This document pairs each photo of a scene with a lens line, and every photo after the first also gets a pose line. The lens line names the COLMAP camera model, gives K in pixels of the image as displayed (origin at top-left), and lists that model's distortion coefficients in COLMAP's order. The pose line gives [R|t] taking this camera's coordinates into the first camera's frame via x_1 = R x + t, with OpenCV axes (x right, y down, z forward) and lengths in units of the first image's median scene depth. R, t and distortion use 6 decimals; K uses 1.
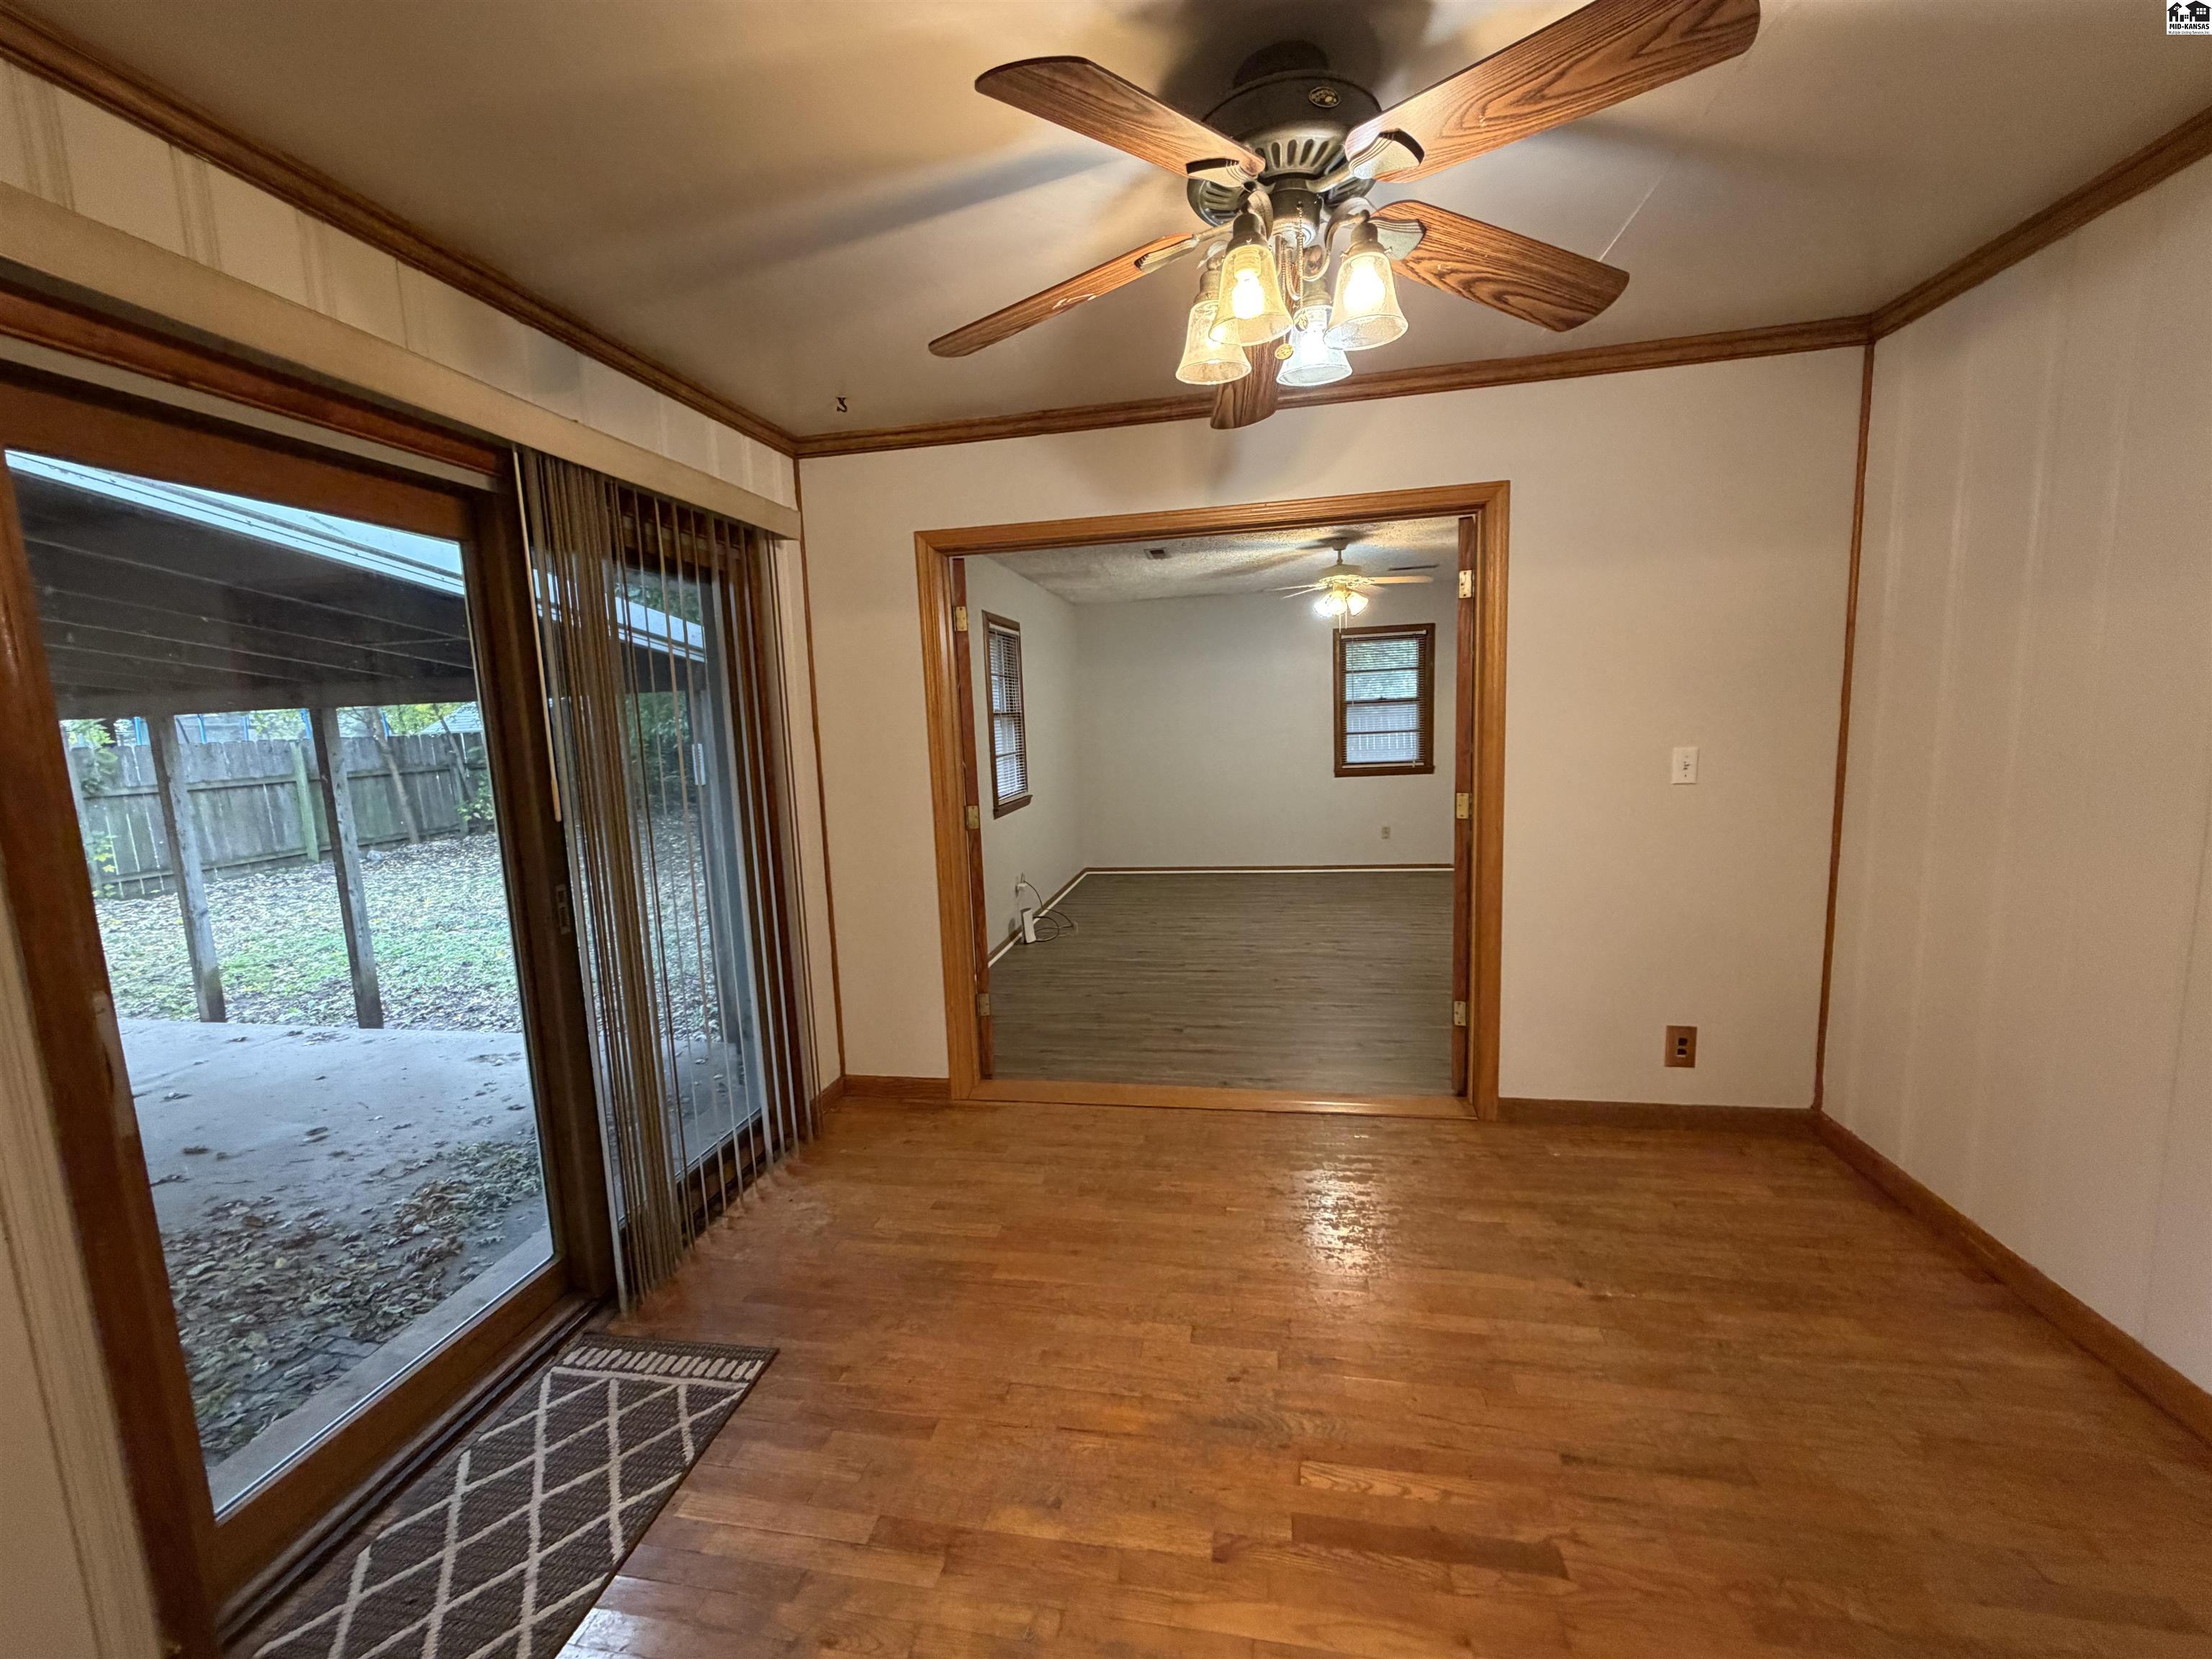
lens RADIAL K [[882.6, 0, 1106.9], [0, 882.6, 832.3], [0, 0, 1]] dist [0.001536, 0.000032]
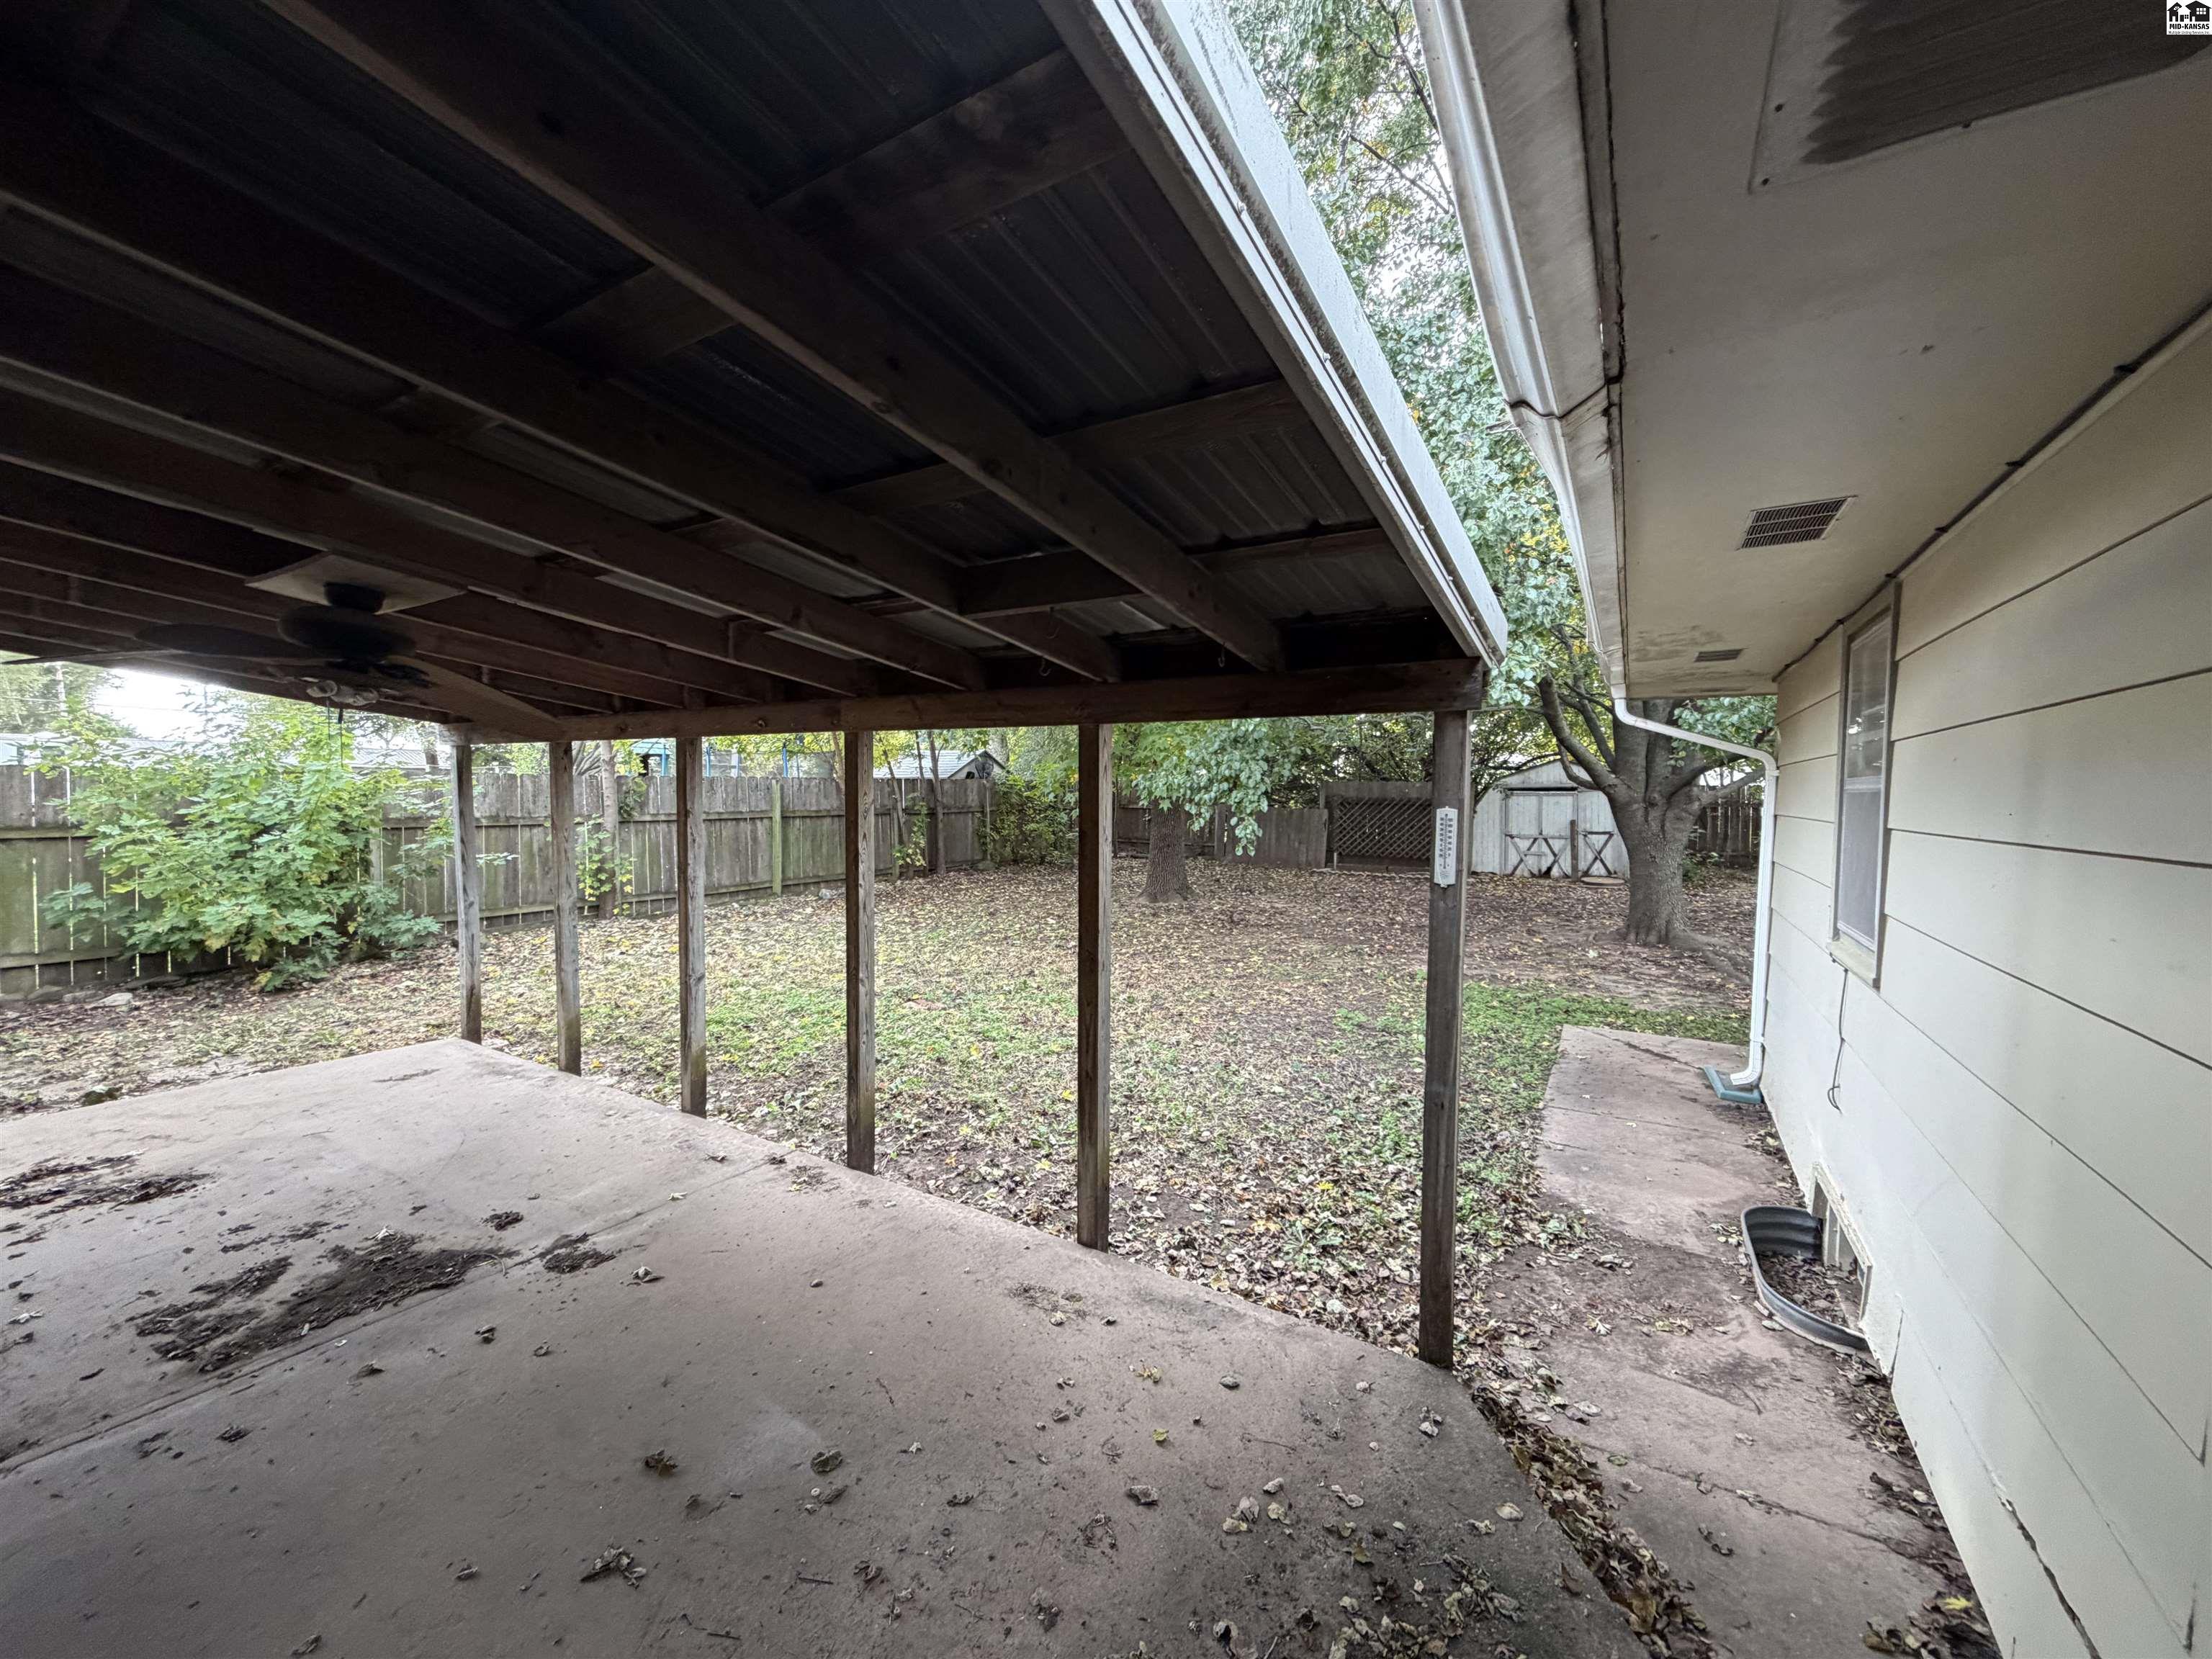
lens RADIAL K [[882.6, 0, 1101.8], [0, 882.6, 830.5], [0, 0, 1]] dist [0.001536, 0.000032]
pose [[0.932711, 0.063185, -0.355046, -0.310163], [-0.090788, 0.993962, -0.061614, -0.021692], [0.349009, 0.089702, 0.932816, 0.279319]]
